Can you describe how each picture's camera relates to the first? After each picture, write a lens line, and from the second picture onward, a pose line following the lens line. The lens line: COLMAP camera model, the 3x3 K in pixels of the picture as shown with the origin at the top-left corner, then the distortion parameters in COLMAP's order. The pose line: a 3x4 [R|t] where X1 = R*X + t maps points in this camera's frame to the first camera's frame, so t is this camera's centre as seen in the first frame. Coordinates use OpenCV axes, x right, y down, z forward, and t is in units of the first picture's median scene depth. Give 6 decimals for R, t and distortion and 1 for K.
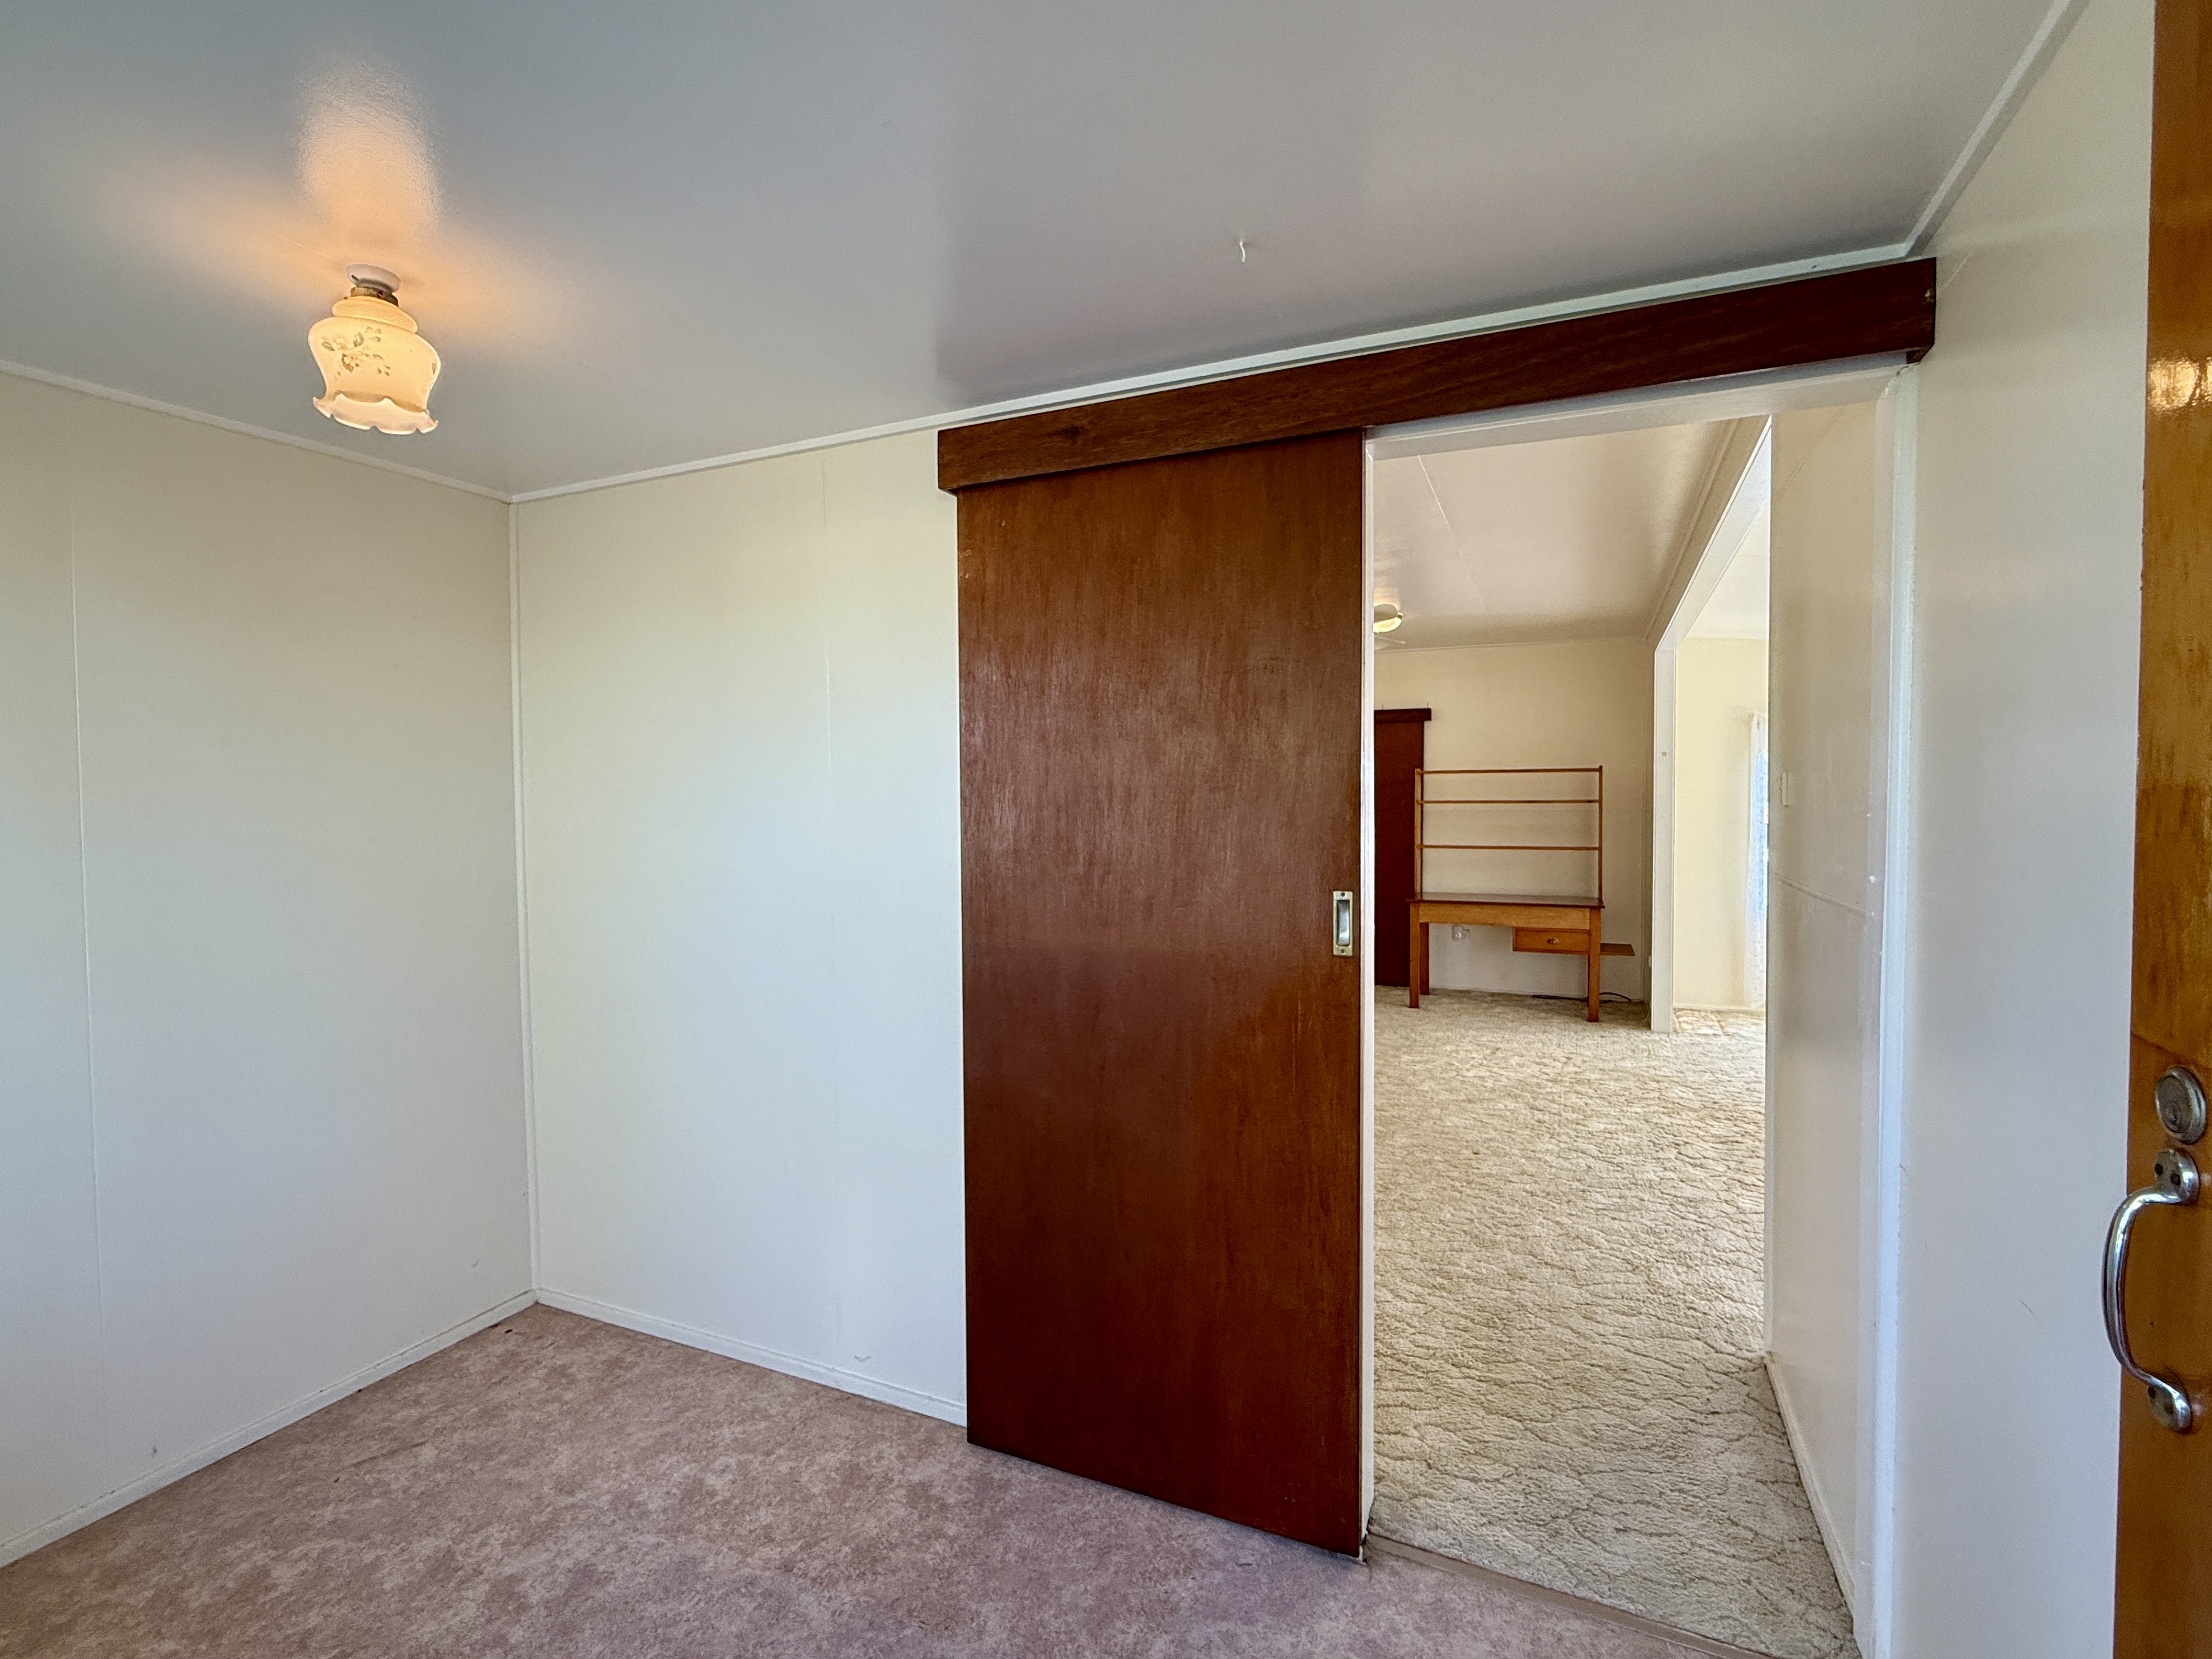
lens RADIAL K [[1023.1, 0, 1108.7], [0, 1023.1, 825.3], [0, 0, 1]] dist [0.003202, -0.001265]
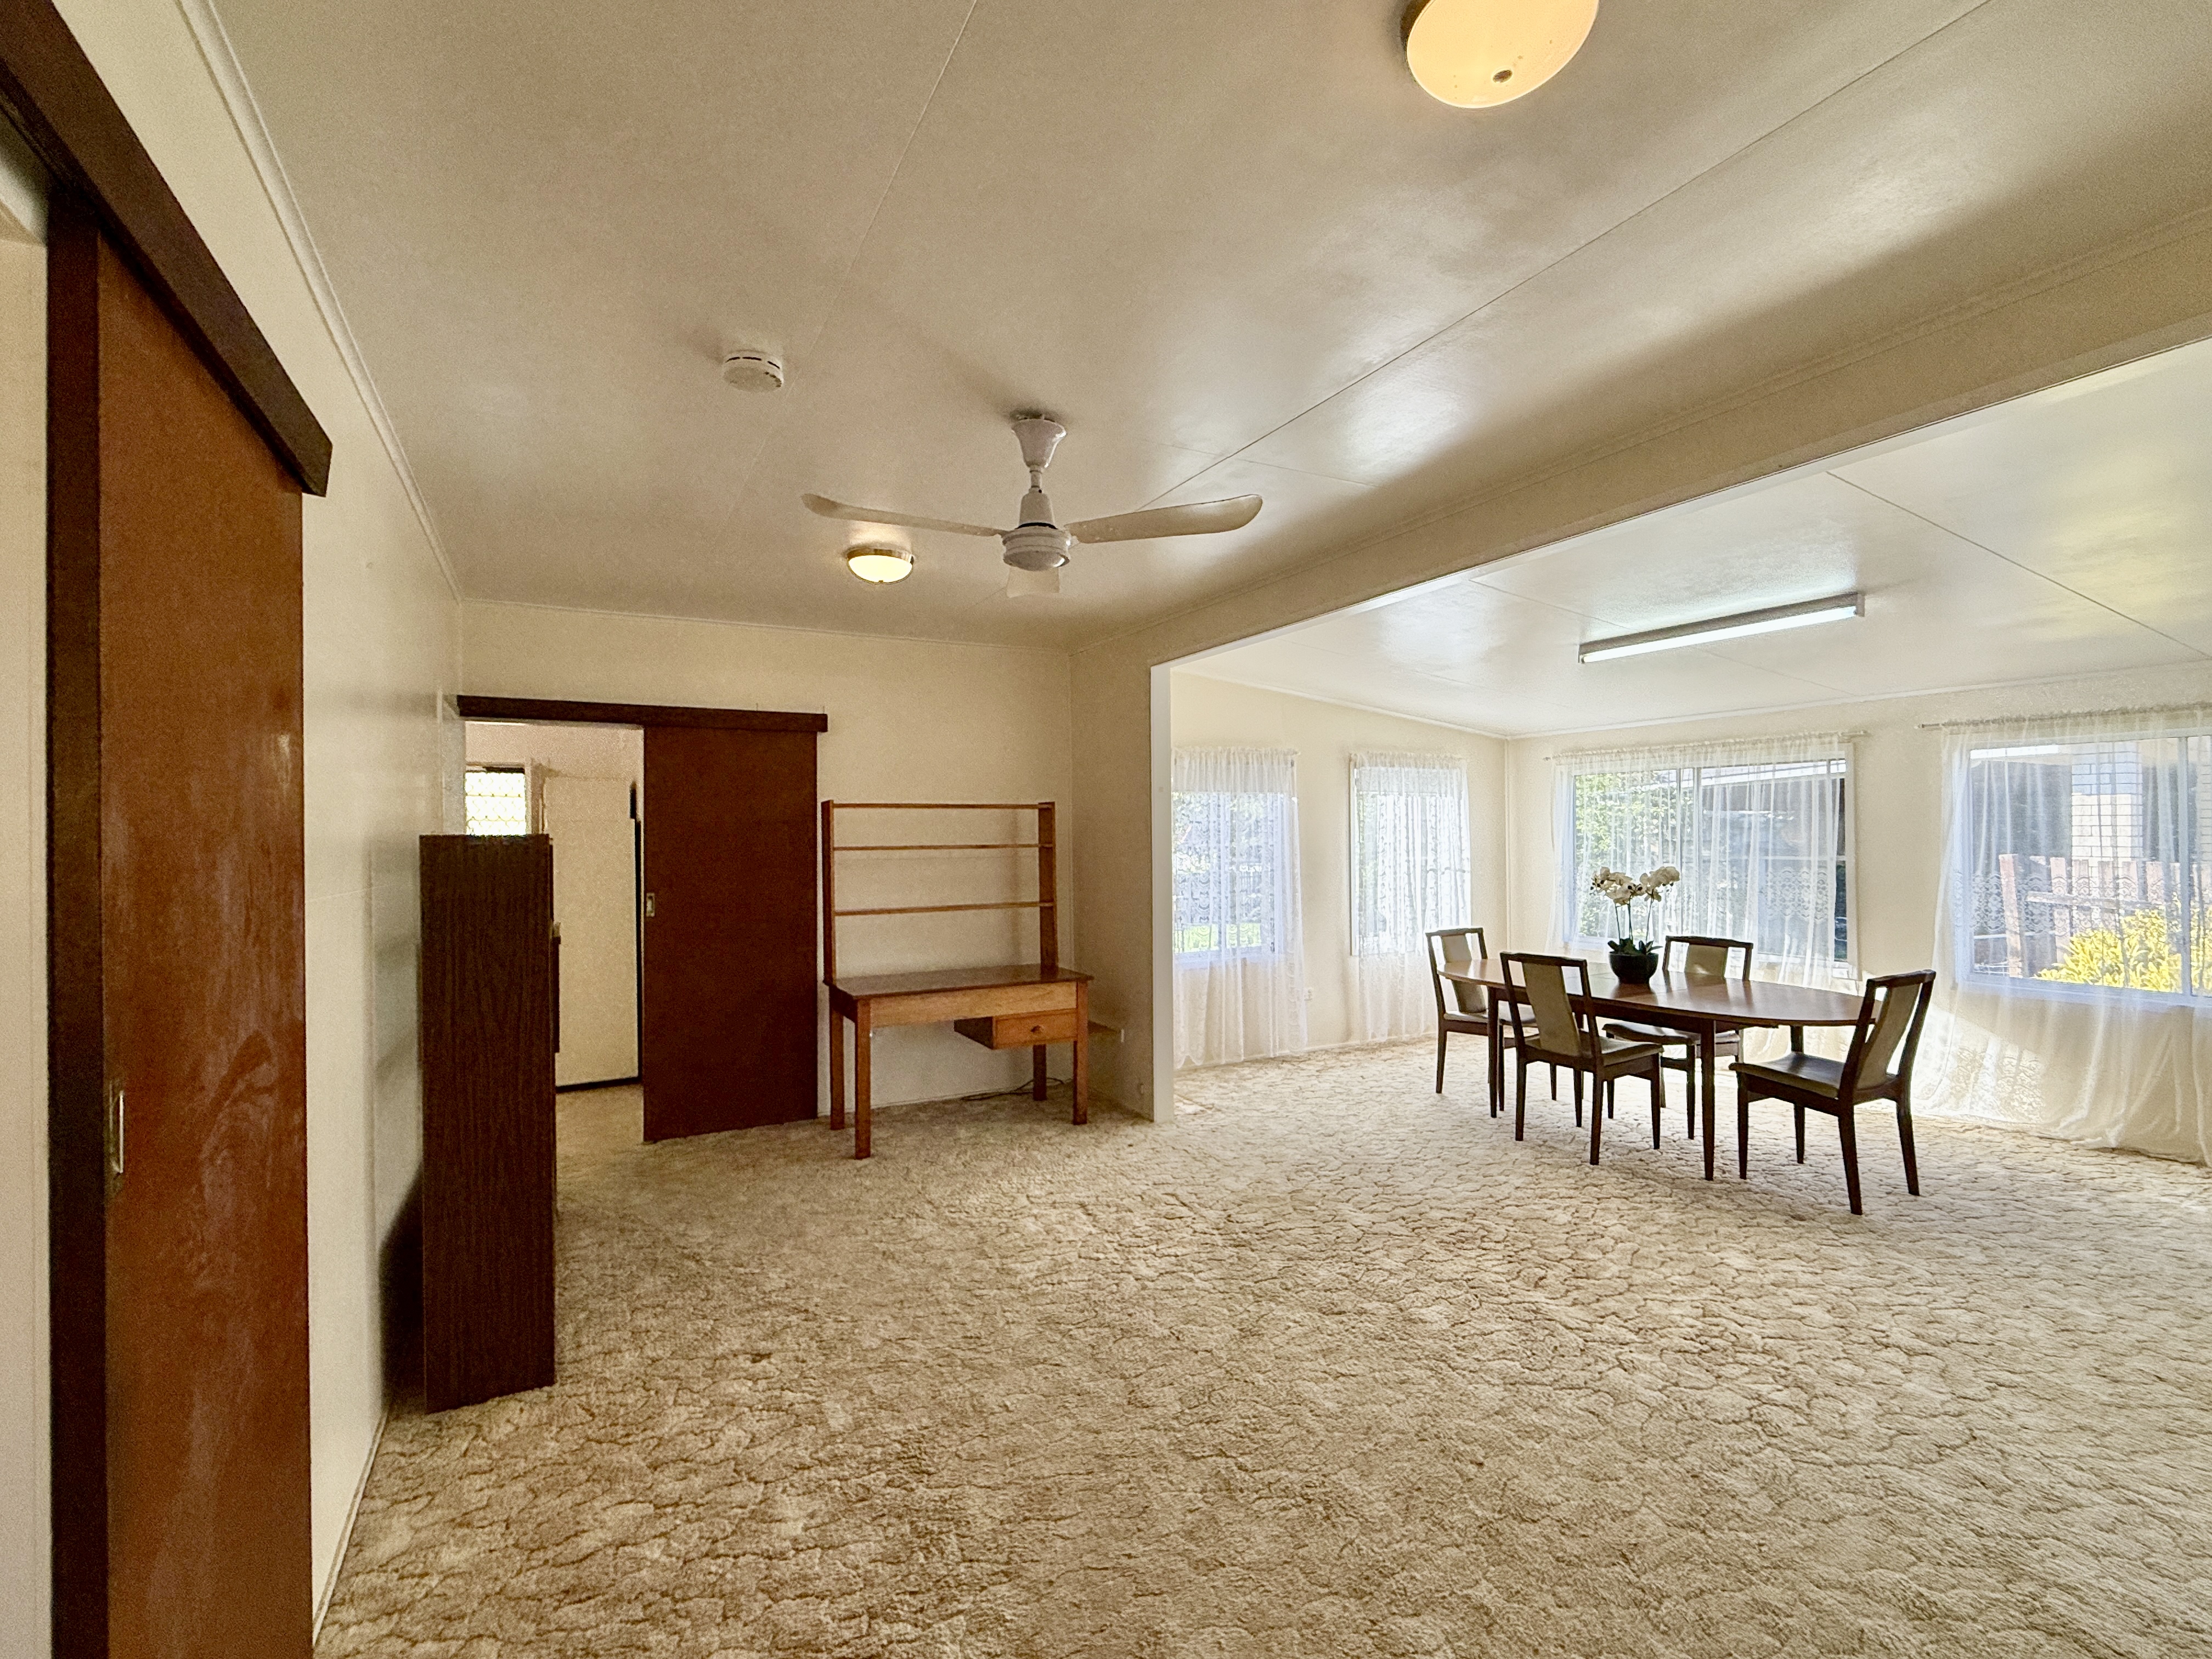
lens RADIAL K [[1023.1, 0, 1108.7], [0, 1023.1, 825.3], [0, 0, 1]] dist [0.003202, -0.001265]
pose [[0.615635, 0.003112, 0.788025, -0.193135], [0.025545, 0.999388, -0.023903, -0.027083], [-0.787617, 0.034846, 0.615179, 0.673525]]
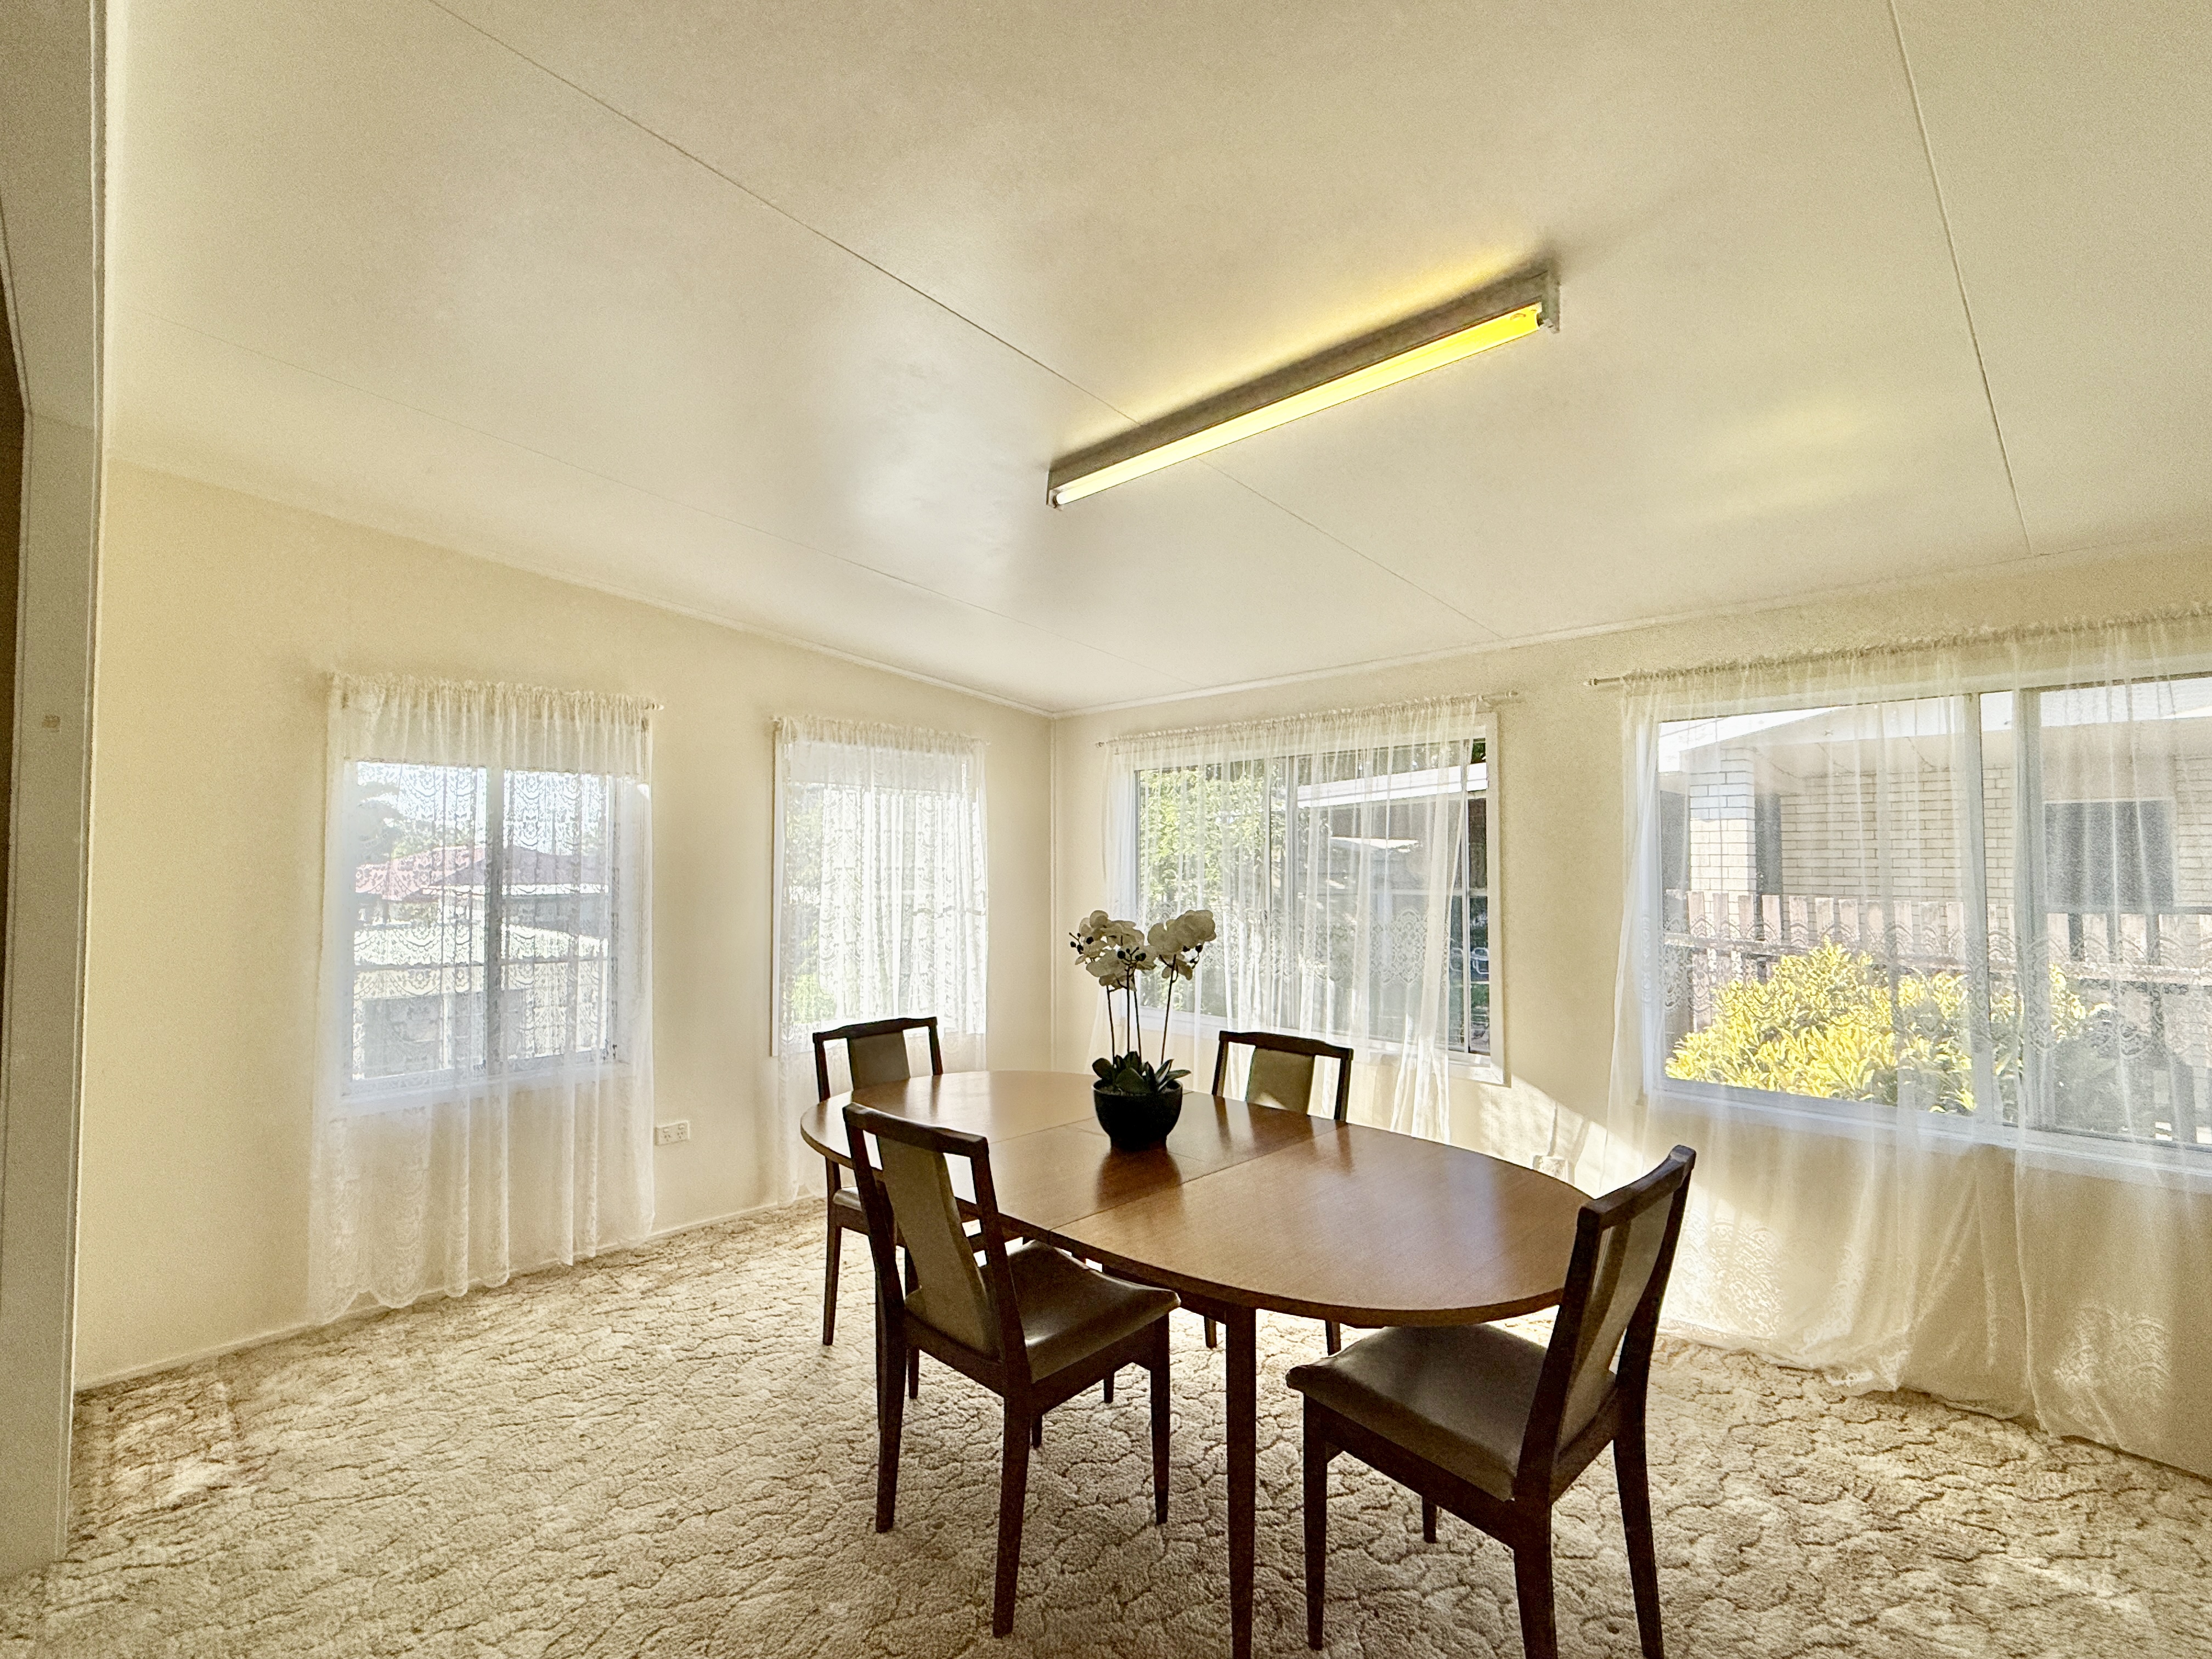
lens RADIAL K [[1023.1, 0, 1108.7], [0, 1023.1, 825.3], [0, 0, 1]] dist [0.003202, -0.001265]
pose [[0.359473, 0.037522, 0.932401, 0.460320], [0.022020, 0.998572, -0.048675, -0.014824], [-0.932895, 0.038029, 0.358134, 0.721270]]
